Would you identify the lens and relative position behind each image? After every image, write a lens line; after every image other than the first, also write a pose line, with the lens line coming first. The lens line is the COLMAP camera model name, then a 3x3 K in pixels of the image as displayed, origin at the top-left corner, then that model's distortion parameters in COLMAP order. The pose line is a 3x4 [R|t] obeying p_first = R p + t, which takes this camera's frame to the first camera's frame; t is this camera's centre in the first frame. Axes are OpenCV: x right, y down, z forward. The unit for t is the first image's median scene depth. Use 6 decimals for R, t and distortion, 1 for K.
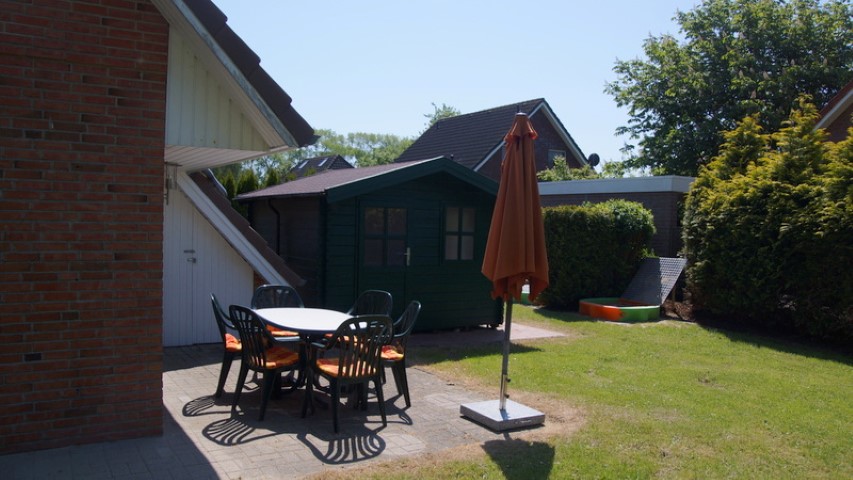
lens RADIAL K [[685.5, 0, 426.3], [0, 685.5, 240.5], [0, 0, 1]] dist [-0.082341, 0.008629]
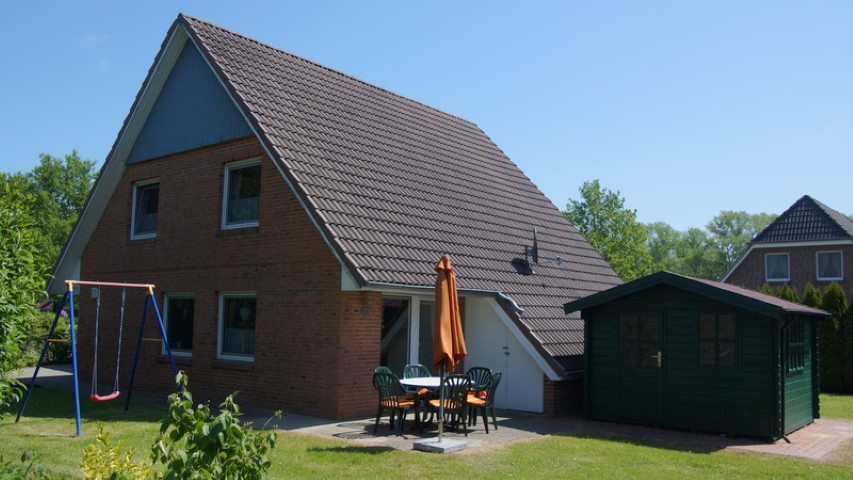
lens RADIAL K [[725.6, 0, 427.1], [0, 725.6, 241.0], [0, 0, 1]] dist [-0.051700, 0.055218]
pose [[0.345039, -0.121254, -0.930723, 0.996179], [-0.040382, 0.988784, -0.143788, 0.017003], [0.937719, 0.087197, 0.336272, 0.208628]]
